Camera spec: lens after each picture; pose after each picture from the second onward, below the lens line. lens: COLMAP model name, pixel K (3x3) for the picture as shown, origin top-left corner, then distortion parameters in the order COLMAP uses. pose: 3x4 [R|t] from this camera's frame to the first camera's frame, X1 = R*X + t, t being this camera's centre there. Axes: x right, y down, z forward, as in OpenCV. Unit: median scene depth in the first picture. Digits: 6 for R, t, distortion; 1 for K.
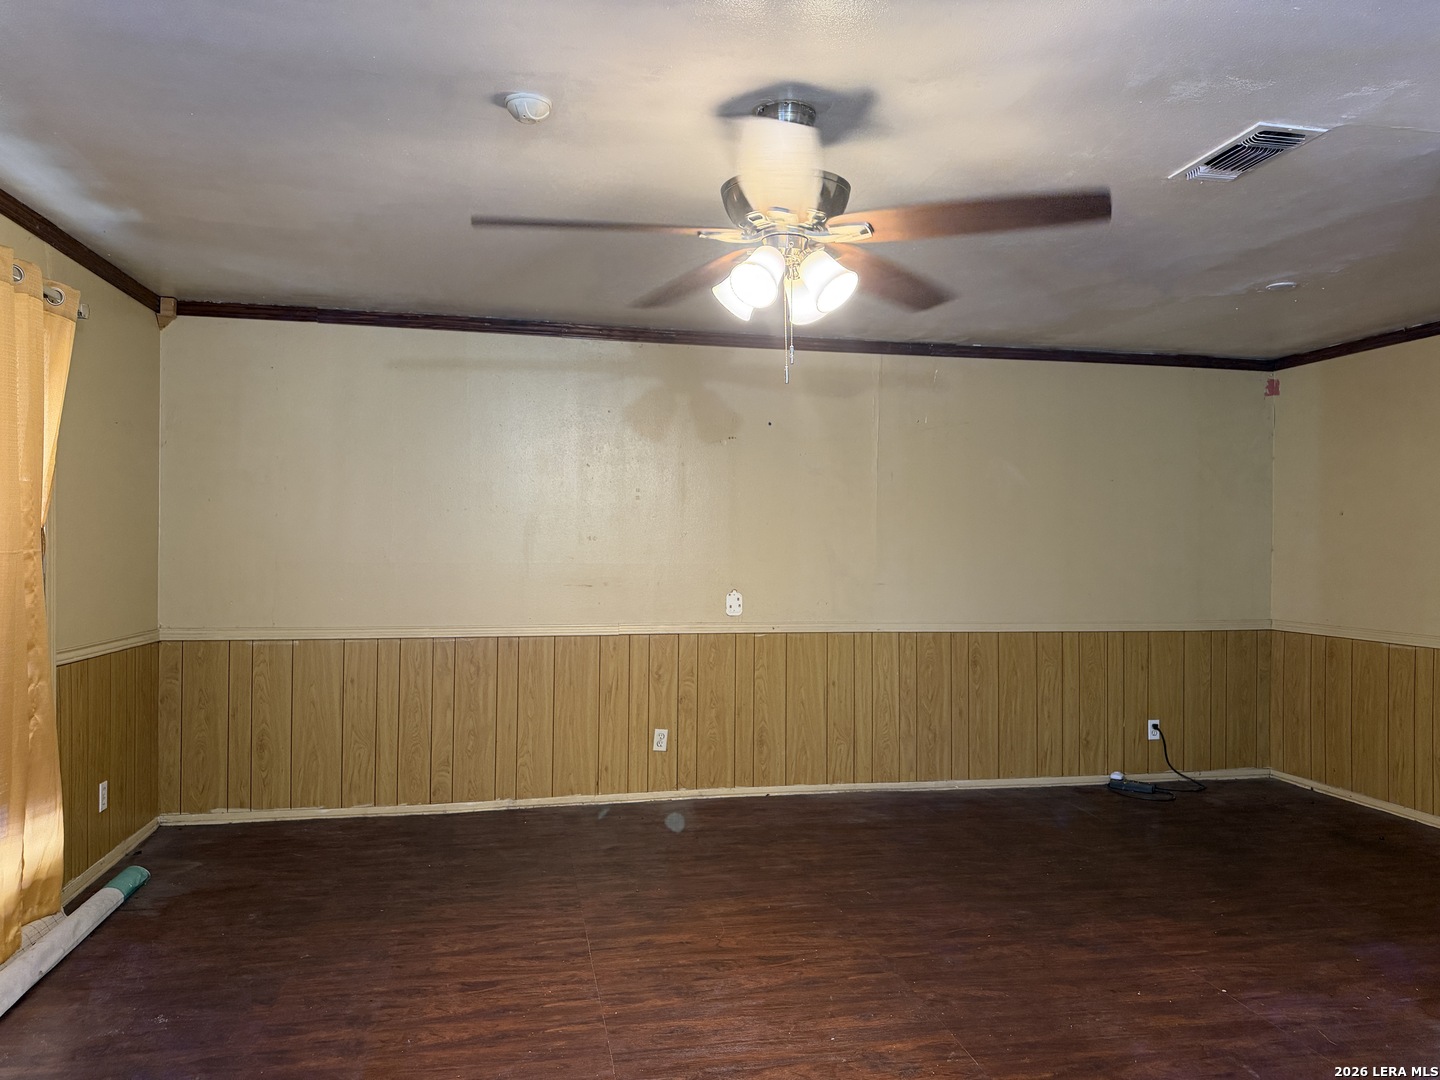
lens RADIAL K [[1018.3, 0, 722.0], [0, 1018.3, 540.3], [0, 0, 1]] dist [0.058291, -0.061158]
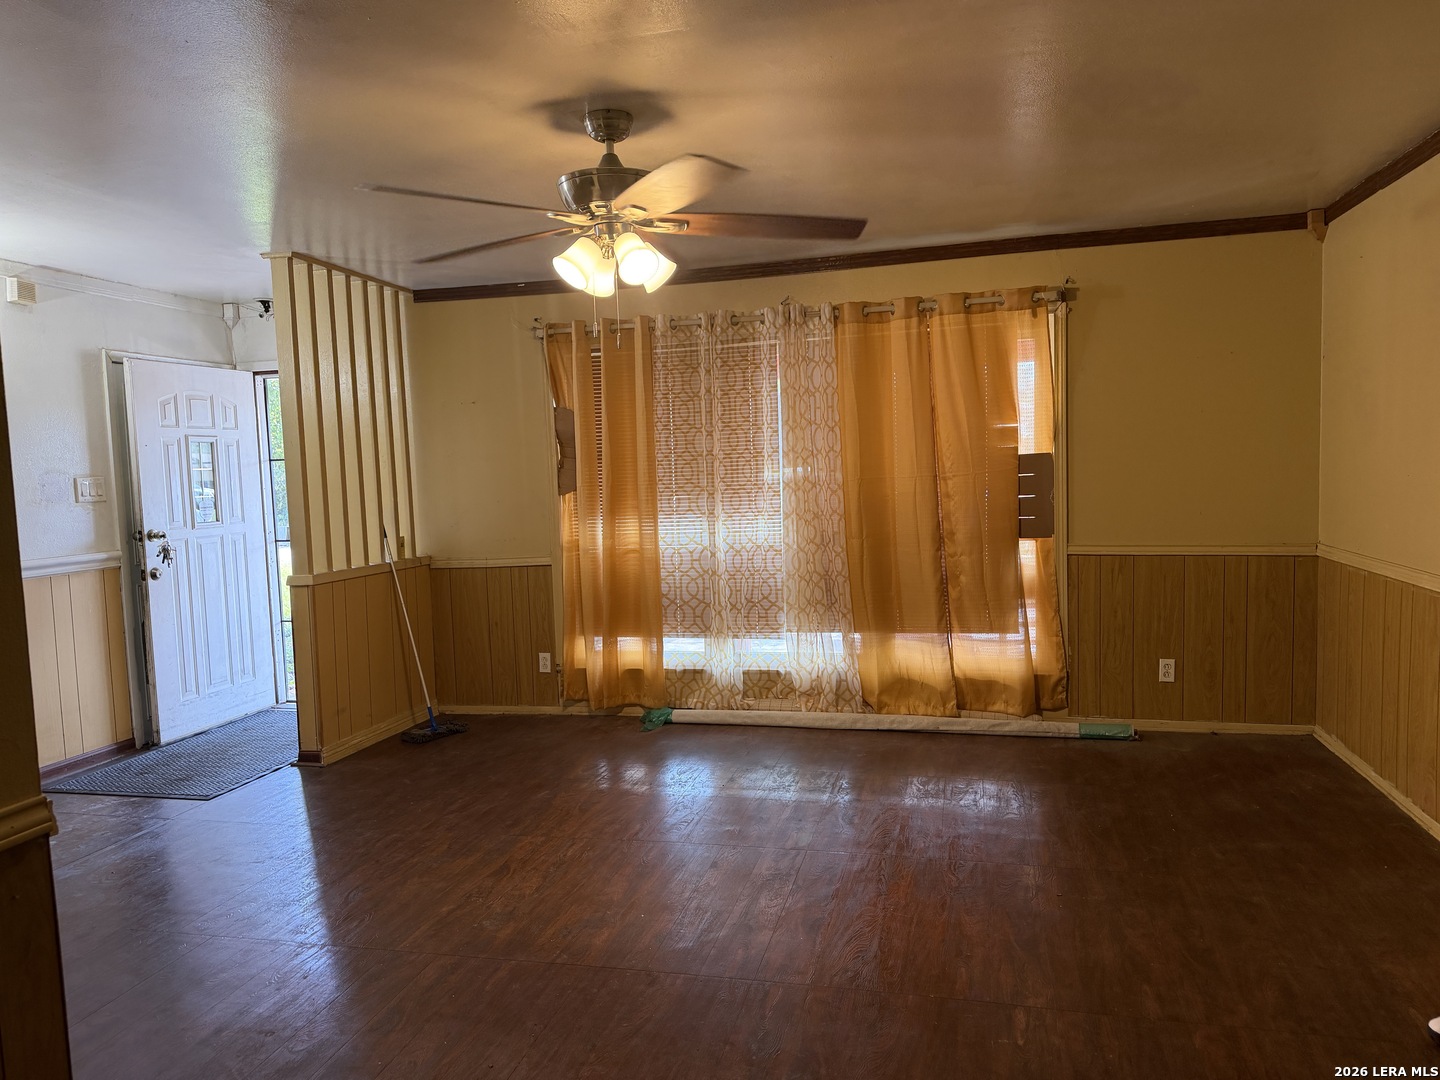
lens RADIAL K [[1018.3, 0, 723.6], [0, 1018.3, 541.1], [0, 0, 1]] dist [0.058291, -0.061158]
pose [[-0.436616, 0.073676, -0.896626, 0.675752], [0.031646, 0.997282, 0.066537, -0.002909], [0.899091, 0.000677, -0.437760, 1.008699]]
